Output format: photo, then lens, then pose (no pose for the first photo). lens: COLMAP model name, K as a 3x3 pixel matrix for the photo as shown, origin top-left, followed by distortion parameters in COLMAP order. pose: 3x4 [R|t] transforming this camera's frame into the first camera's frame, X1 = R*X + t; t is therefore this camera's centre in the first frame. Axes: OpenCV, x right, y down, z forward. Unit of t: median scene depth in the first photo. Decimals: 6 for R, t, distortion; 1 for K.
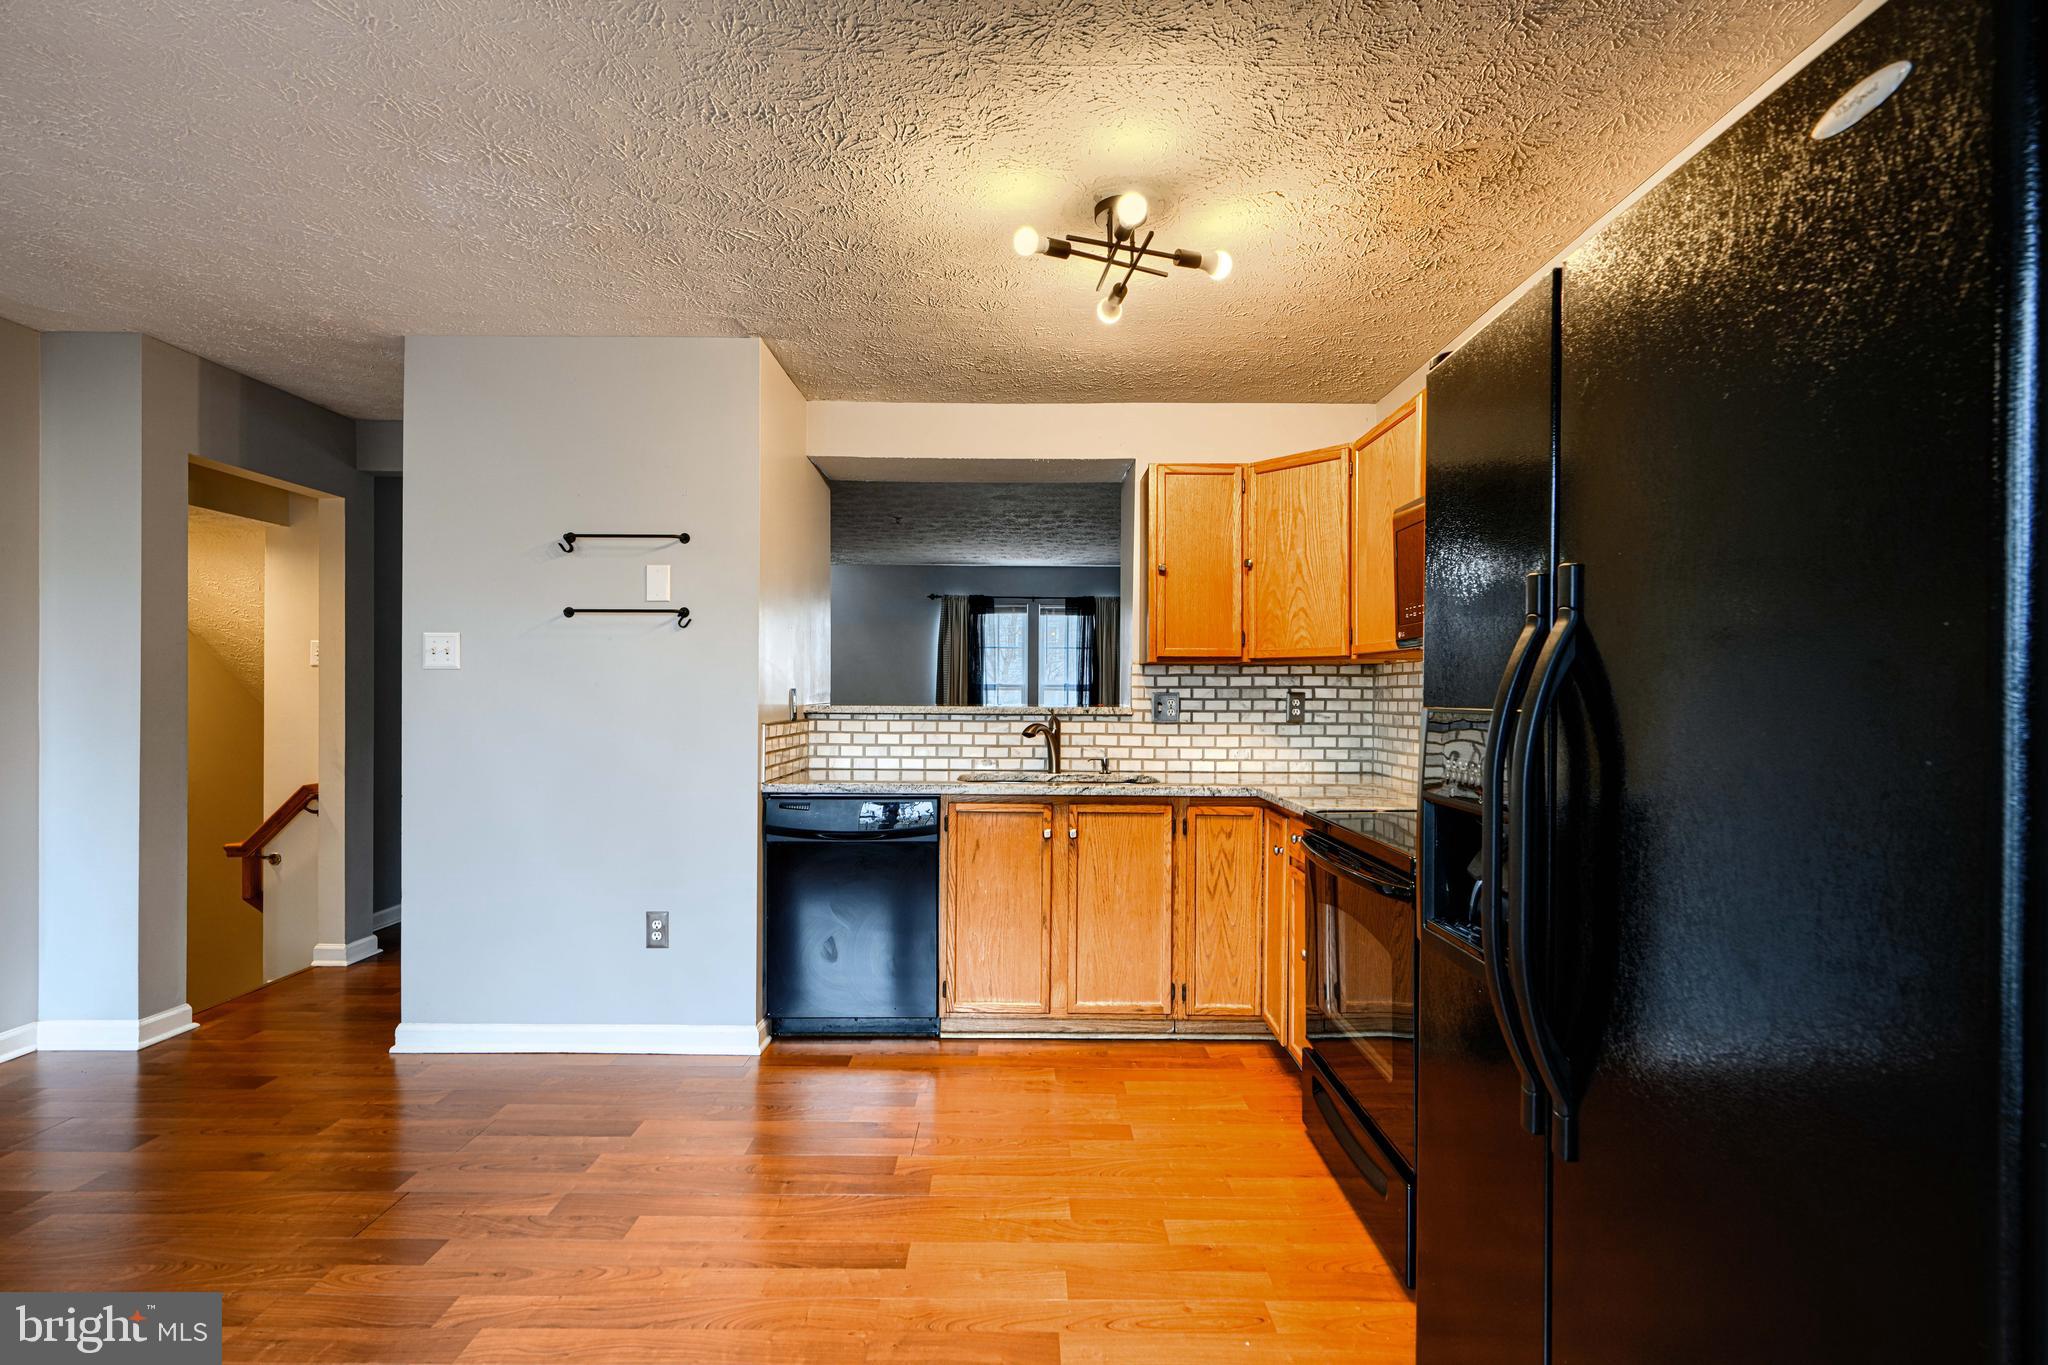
lens RADIAL K [[928.4, 0, 1021.5], [0, 928.4, 693.3], [0, 0, 1]] dist [0.000903, 0.000600]
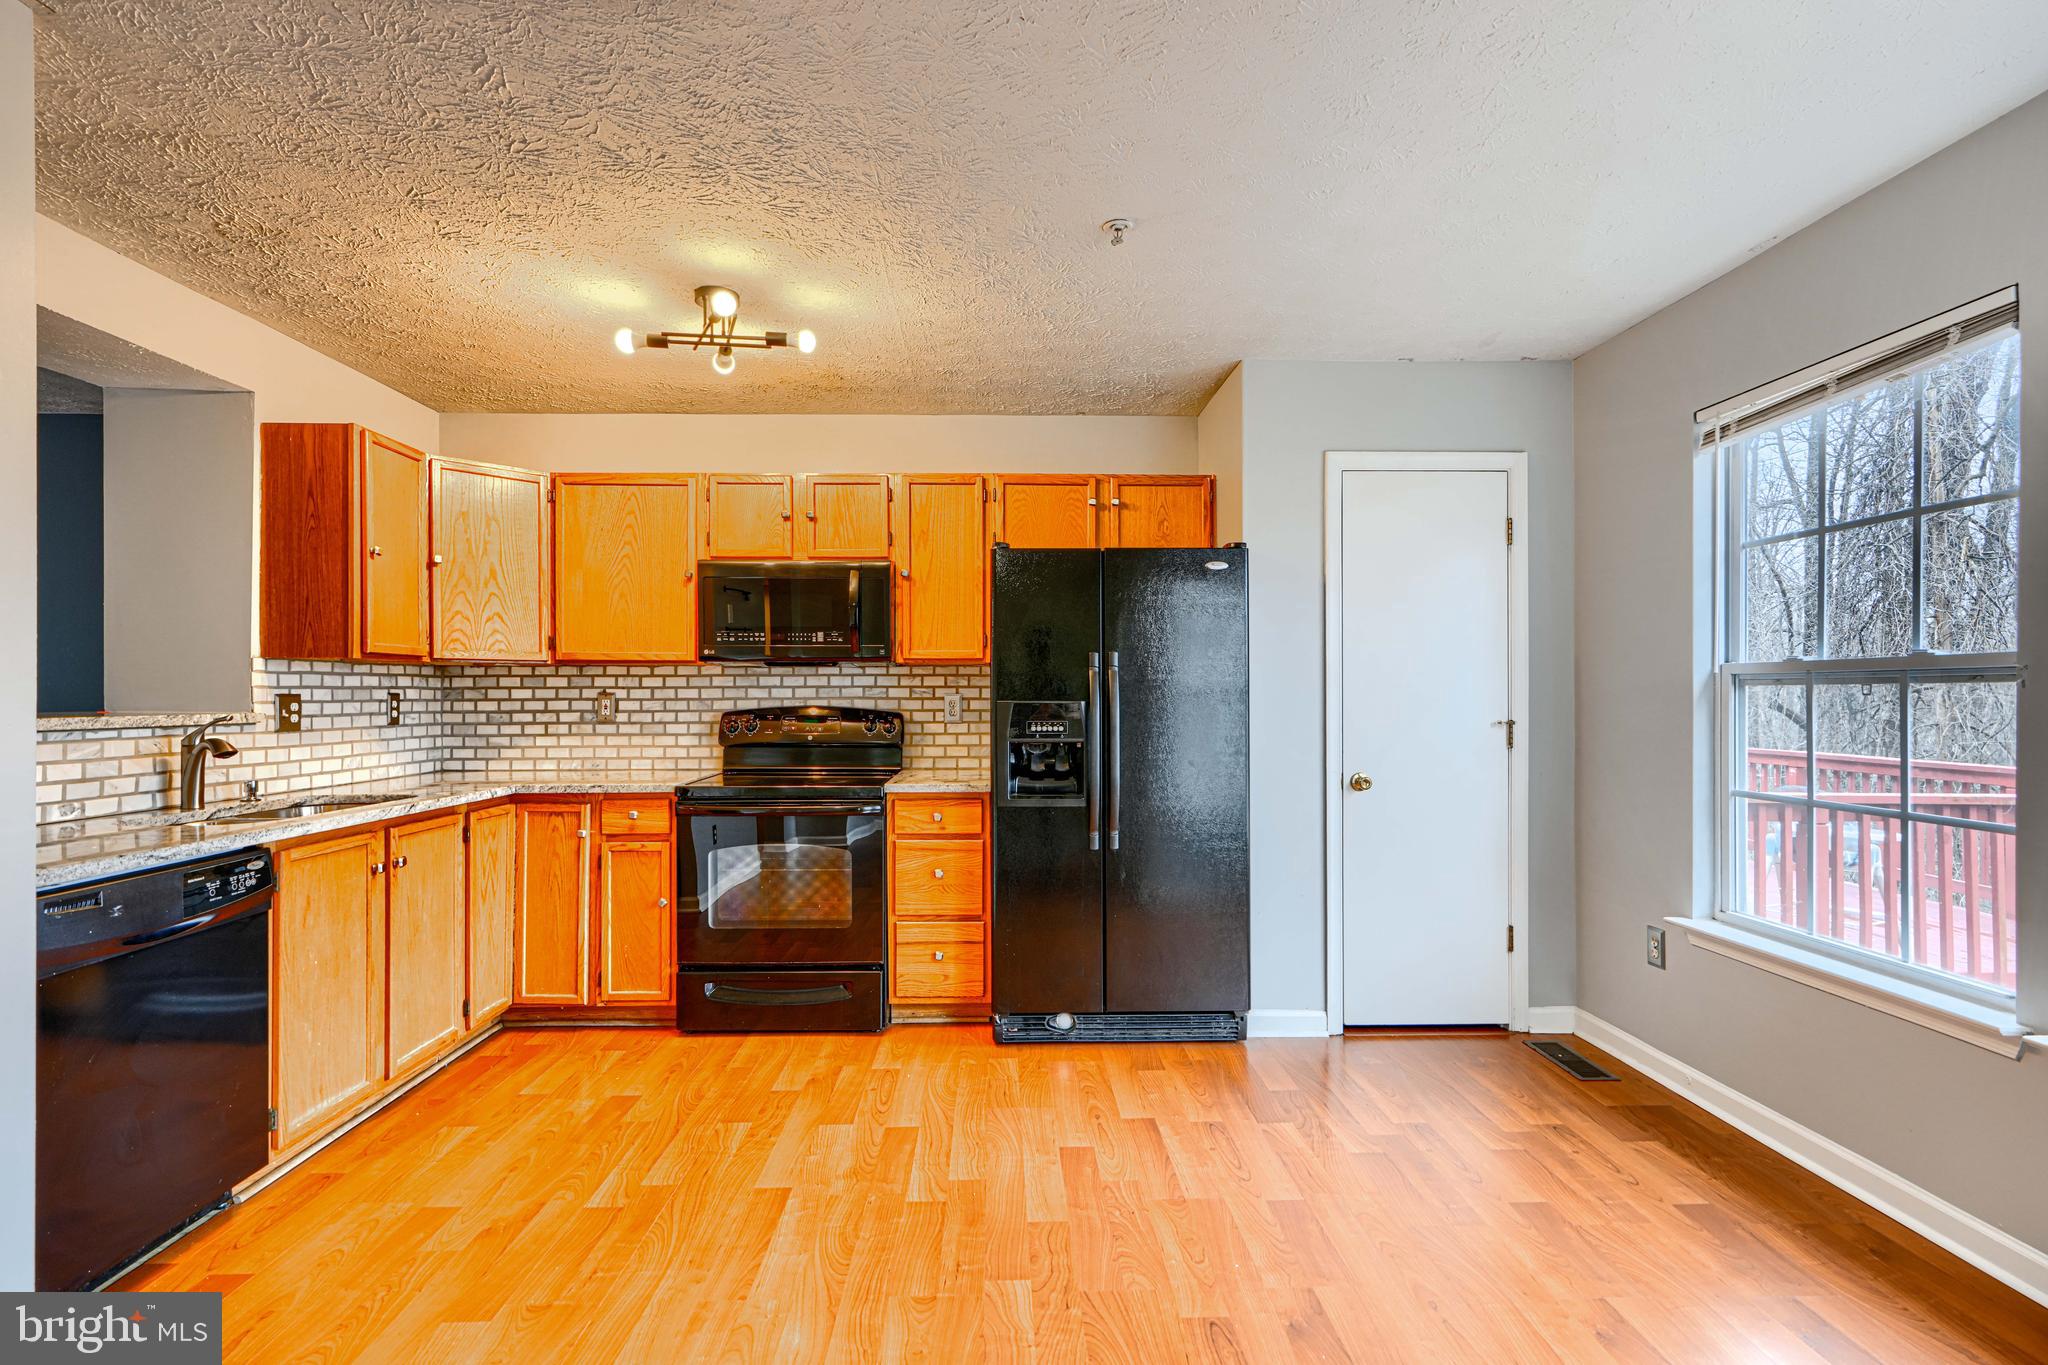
lens RADIAL K [[928.4, 0, 1019.7], [0, 928.4, 696.1], [0, 0, 1]] dist [0.000903, 0.000600]
pose [[-0.024097, -0.006644, 0.999688, -0.678825], [-0.000197, 0.999978, 0.006641, -0.004605], [-0.999710, -0.000037, -0.024098, 0.386805]]
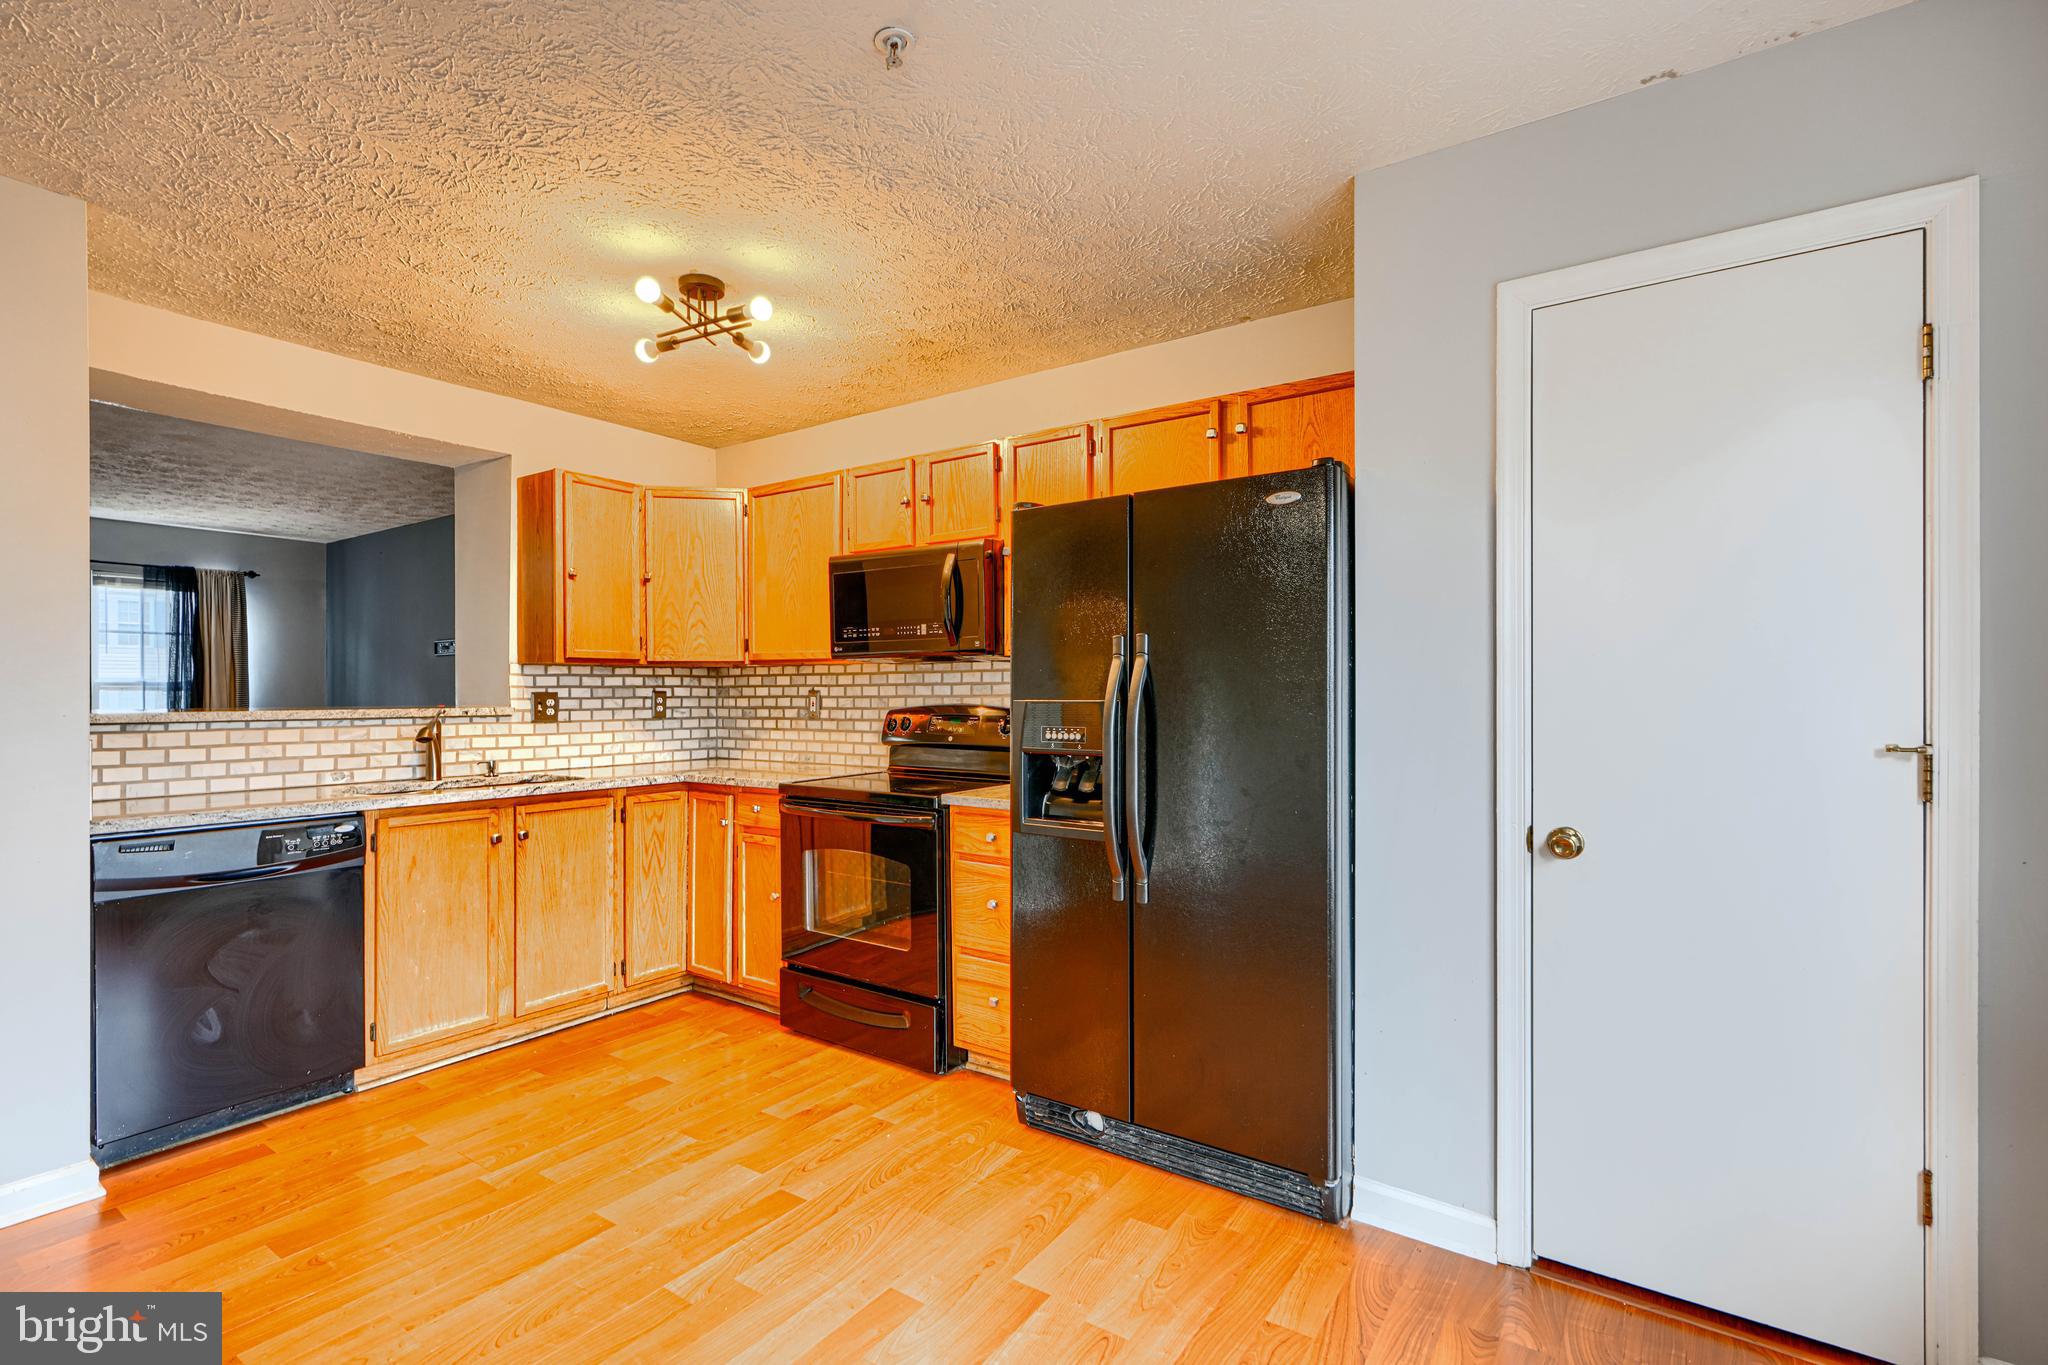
lens RADIAL K [[928.4, 0, 1024.1], [0, 928.4, 694.2], [0, 0, 1]] dist [0.000903, 0.000600]
pose [[0.564562, -0.008469, 0.825347, -0.390447], [0.004553, 0.999964, 0.007147, -0.003508], [-0.825378, -0.000277, 0.564581, -0.003341]]
